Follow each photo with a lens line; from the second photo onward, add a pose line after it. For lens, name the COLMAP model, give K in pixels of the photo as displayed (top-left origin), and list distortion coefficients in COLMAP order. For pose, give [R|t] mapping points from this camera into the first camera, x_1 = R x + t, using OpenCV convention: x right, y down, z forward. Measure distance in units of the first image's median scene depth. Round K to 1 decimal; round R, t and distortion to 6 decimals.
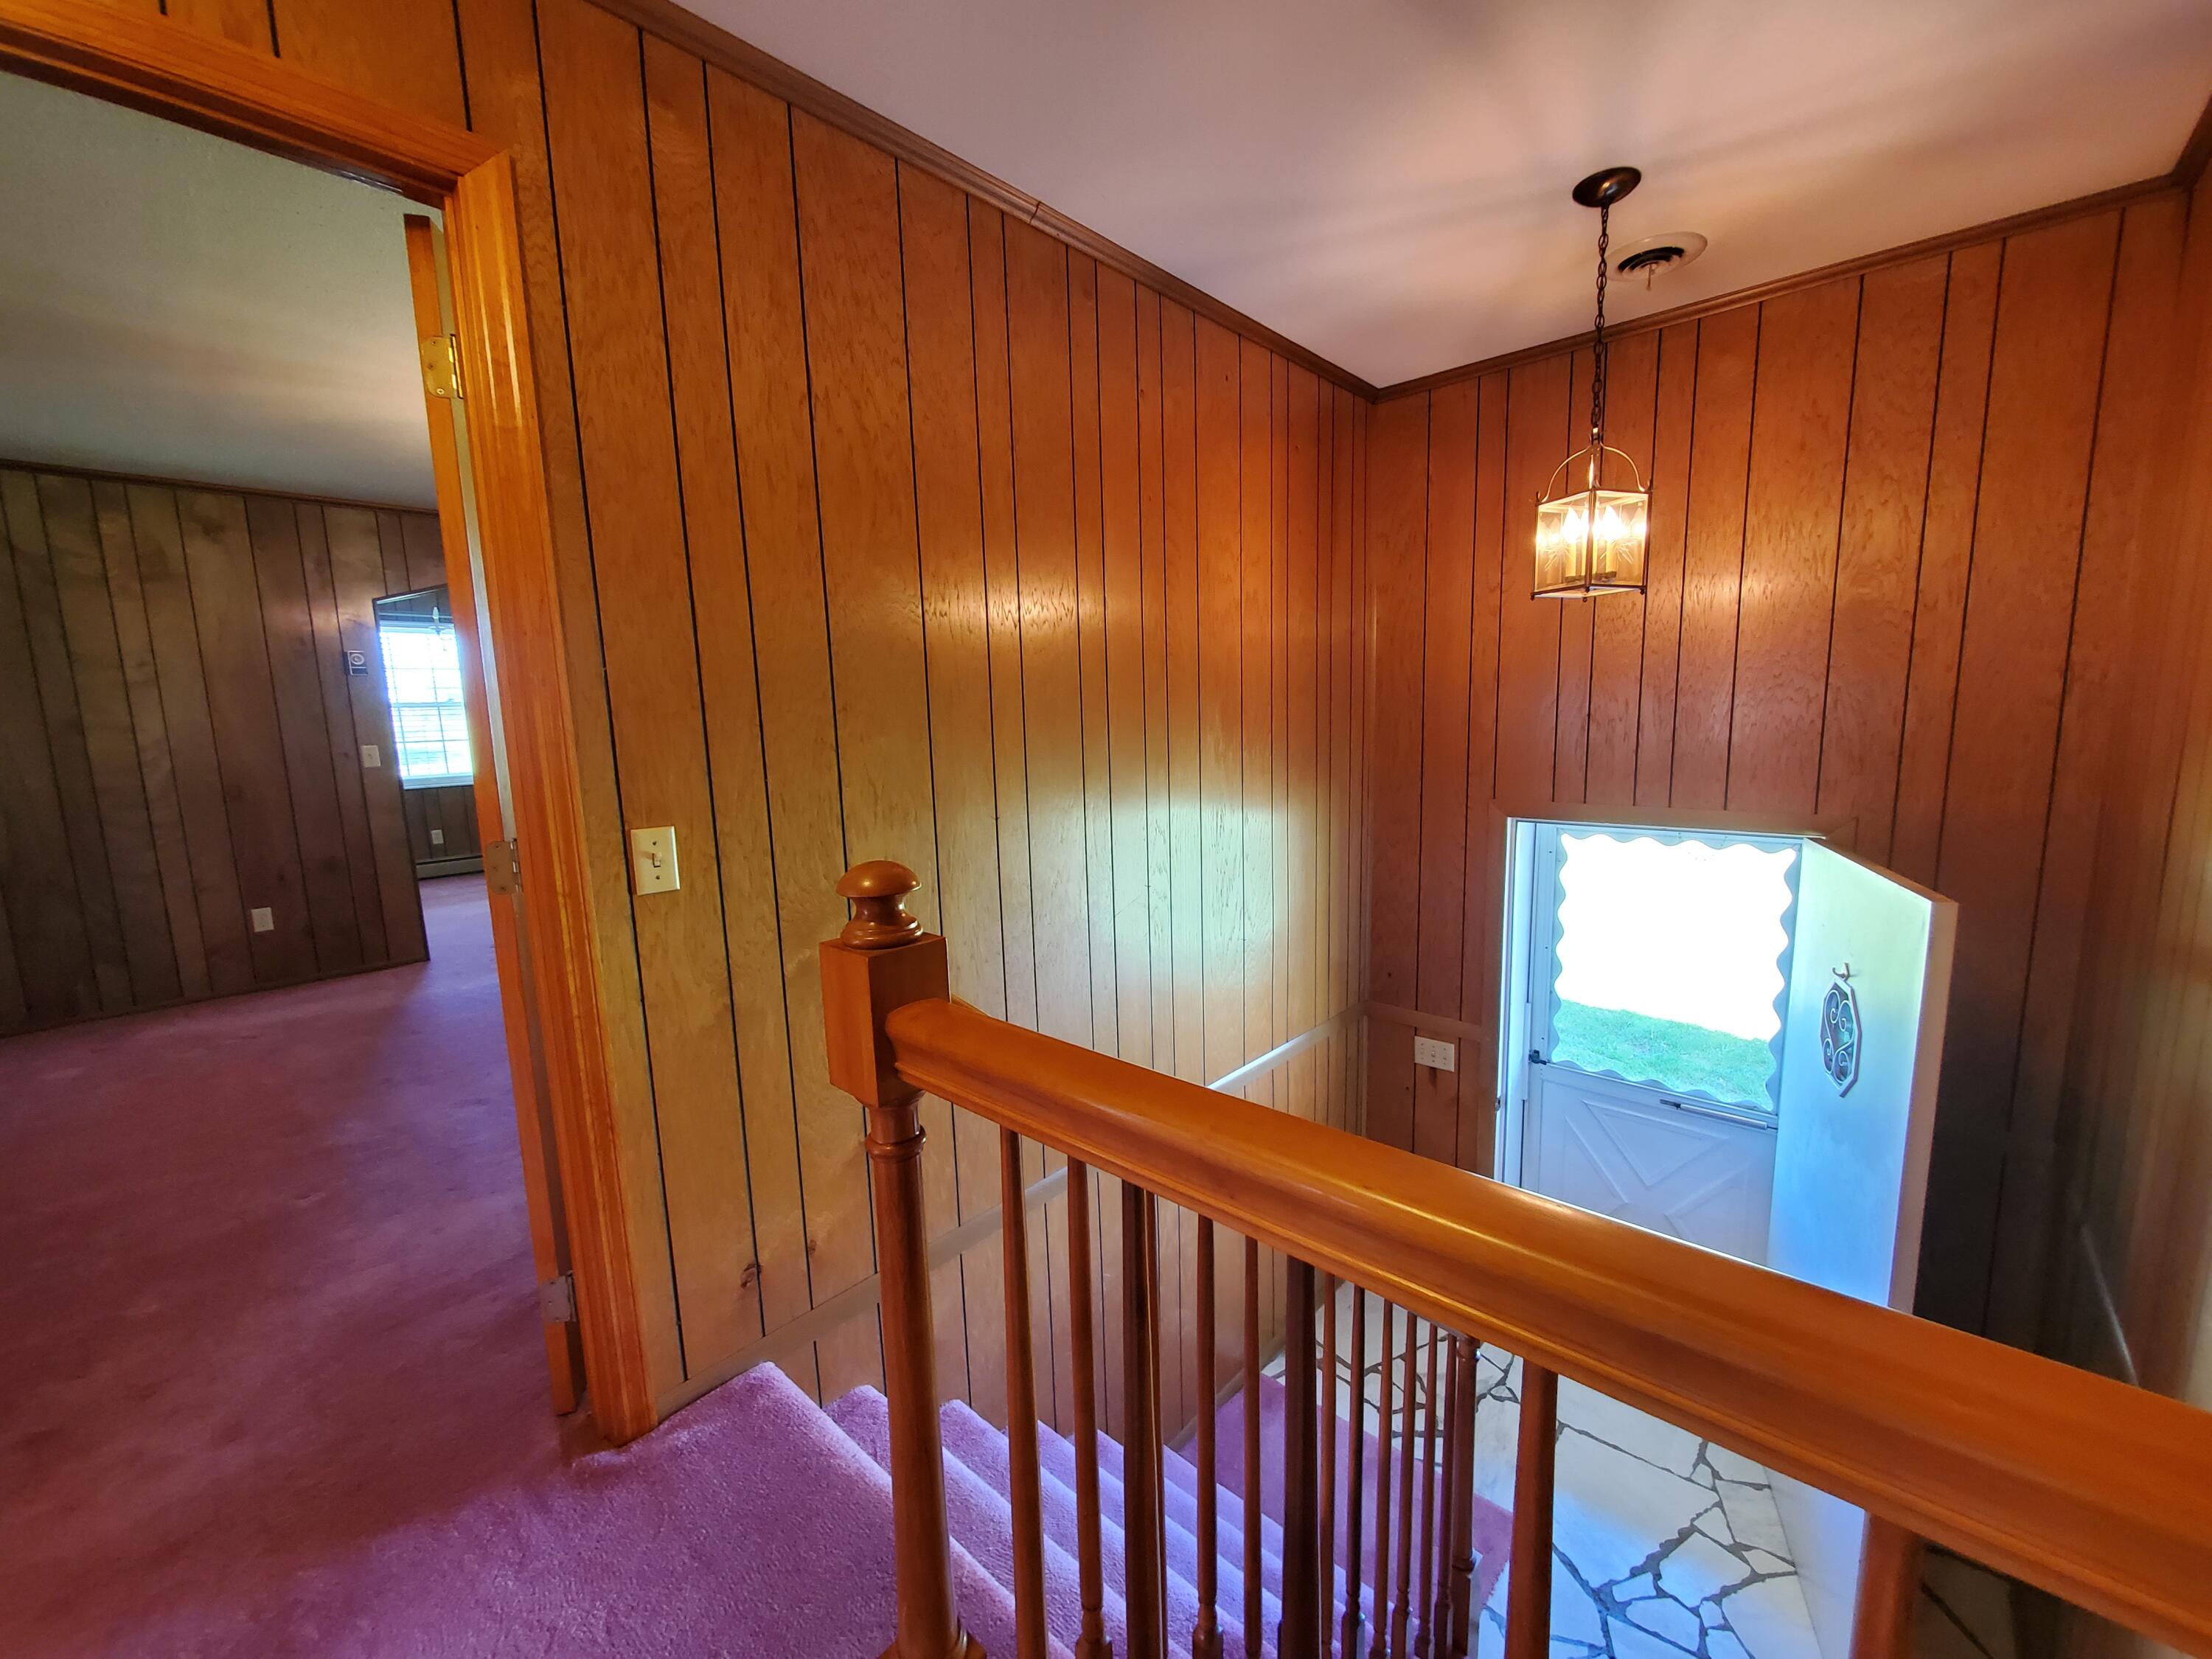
lens RADIAL K [[880.2, 0, 1135.8], [0, 880.2, 835.7], [0, 0, 1]] dist [-0.001094, -0.000671]
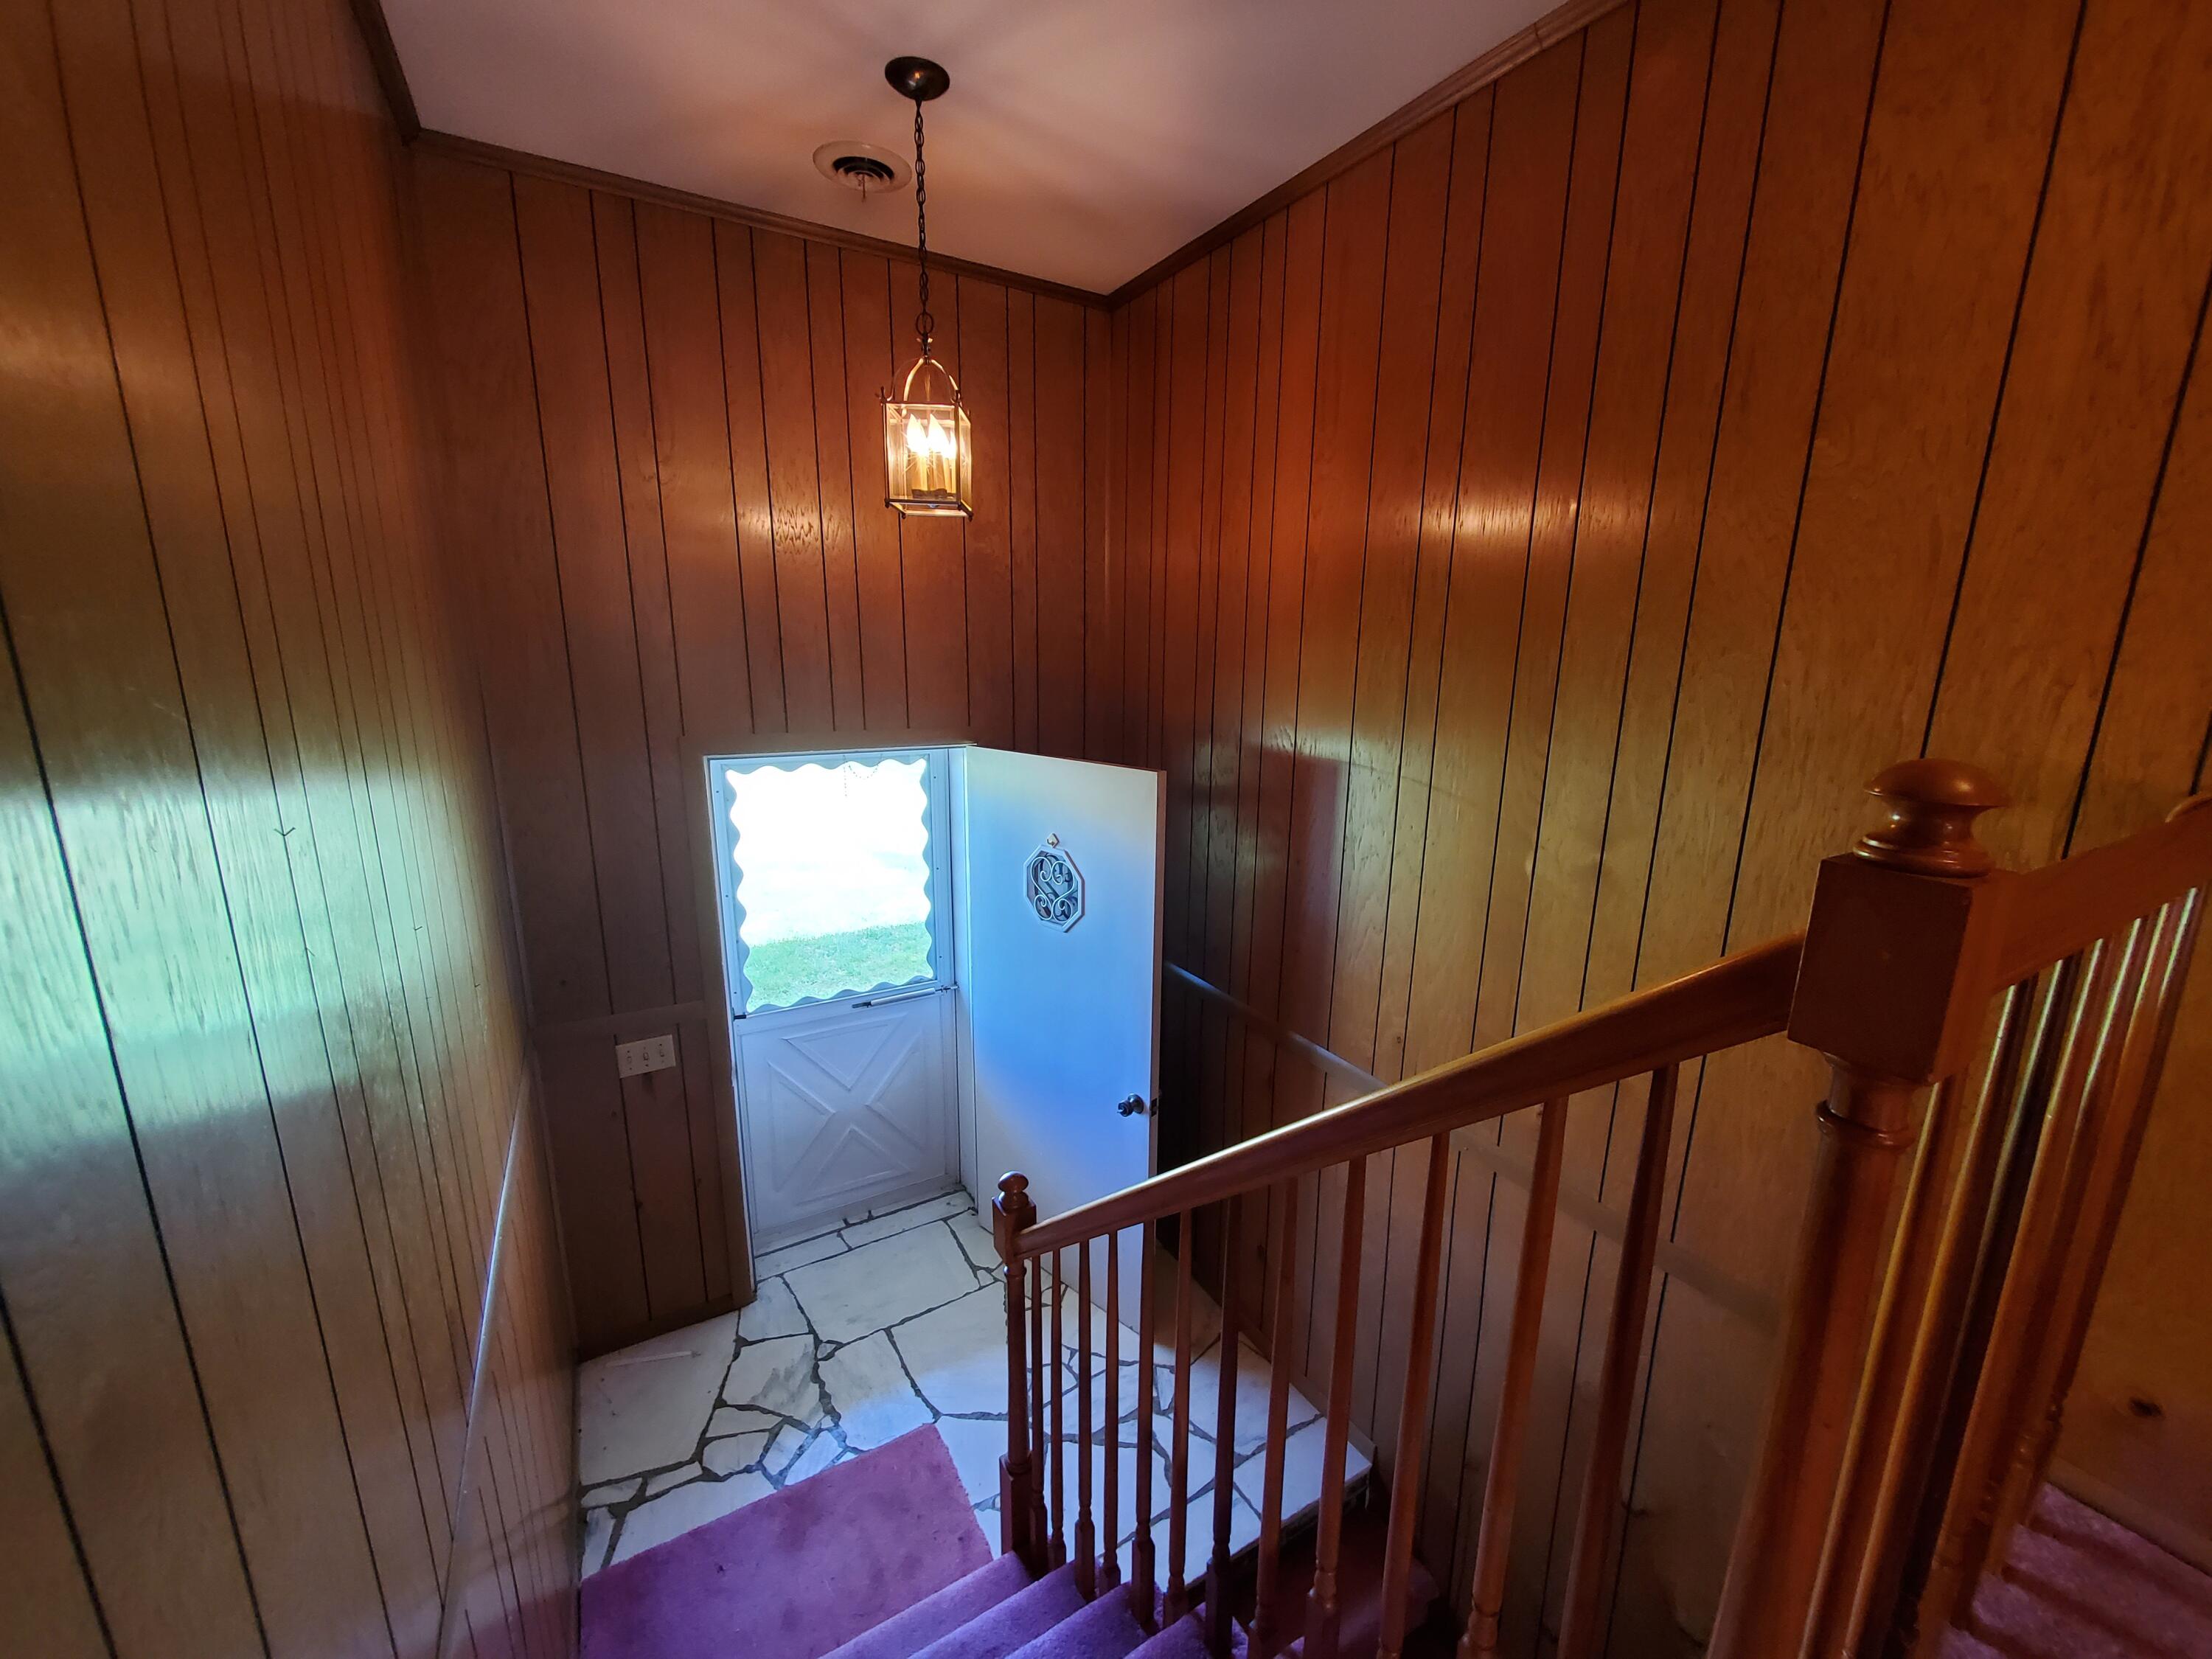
lens RADIAL K [[880.2, 0, 1135.8], [0, 880.2, 835.7], [0, 0, 1]] dist [-0.001094, -0.000671]
pose [[0.292917, -0.177260, 0.939563, -0.284393], [0.111420, 0.982298, 0.150586, -0.027483], [-0.949624, 0.060577, 0.307482, 0.339098]]
